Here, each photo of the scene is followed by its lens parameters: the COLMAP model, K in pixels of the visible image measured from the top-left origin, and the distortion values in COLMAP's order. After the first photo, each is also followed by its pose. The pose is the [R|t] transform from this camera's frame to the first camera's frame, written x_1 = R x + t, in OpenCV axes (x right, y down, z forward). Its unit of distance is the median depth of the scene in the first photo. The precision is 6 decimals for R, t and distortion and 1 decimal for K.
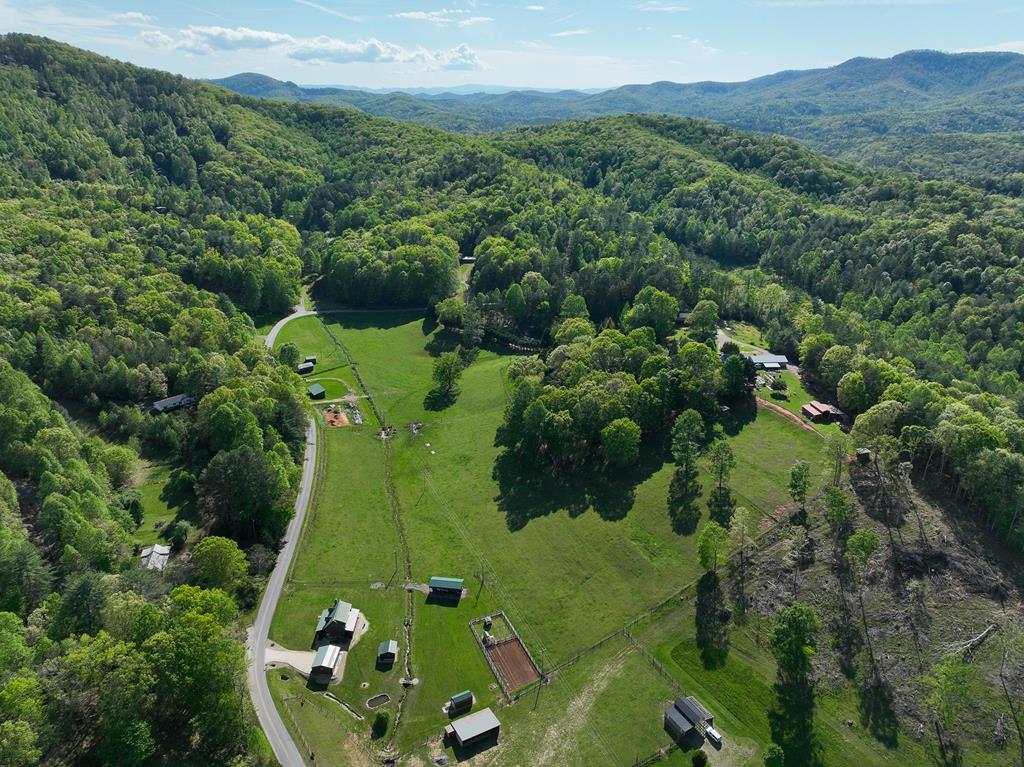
lens RADIAL K [[729.1, 0, 513.8], [0, 729.1, 385.4], [0, 0, 1]] dist [0.002131, 0.014577]
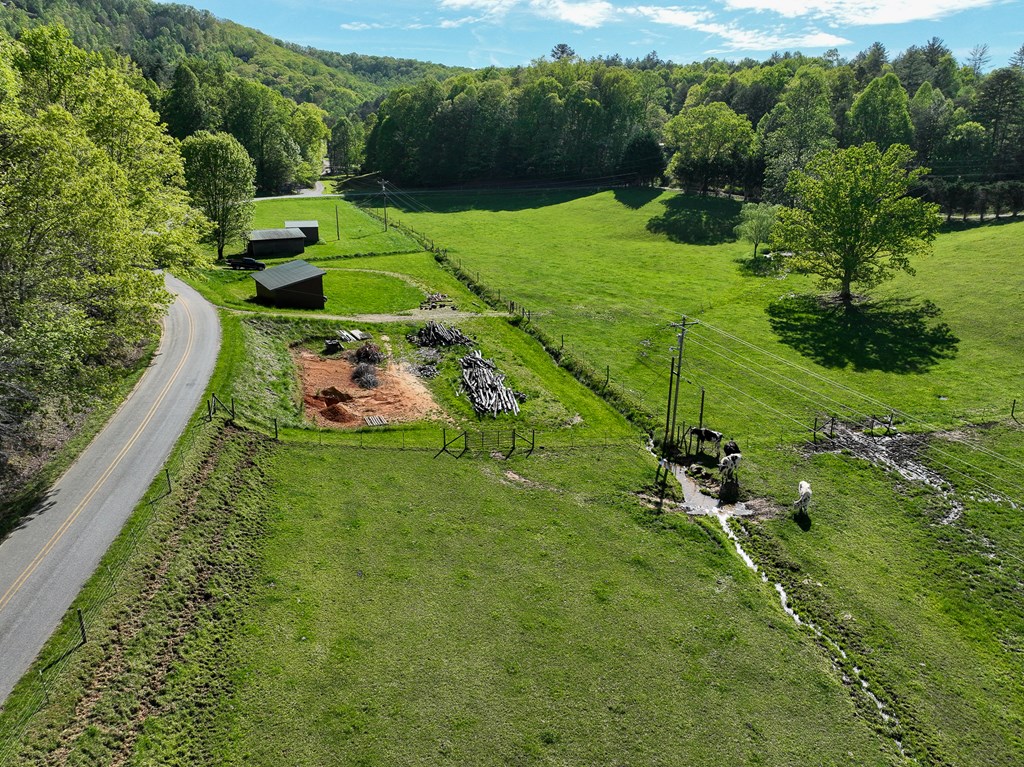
lens RADIAL K [[729.1, 0, 513.8], [0, 729.1, 385.4], [0, 0, 1]] dist [0.002131, 0.014577]
pose [[0.997082, 0.021066, -0.073371, -0.188303], [-0.026206, 0.997216, -0.069817, 0.054197], [0.071696, 0.071536, 0.994858, 0.801433]]
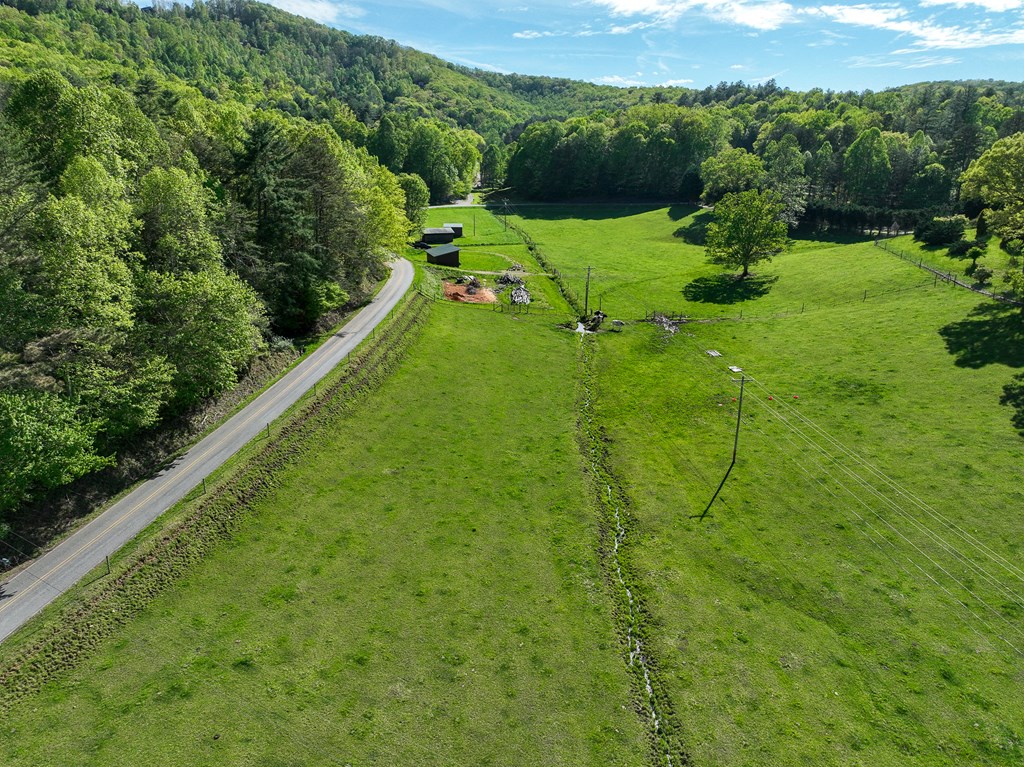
lens RADIAL K [[729.1, 0, 513.8], [0, 729.1, 385.4], [0, 0, 1]] dist [0.002131, 0.014577]
pose [[0.960342, 0.089841, -0.263956, -0.104879], [-0.110065, 0.991937, -0.062829, 0.113719], [0.256183, 0.089390, 0.962486, 0.599019]]
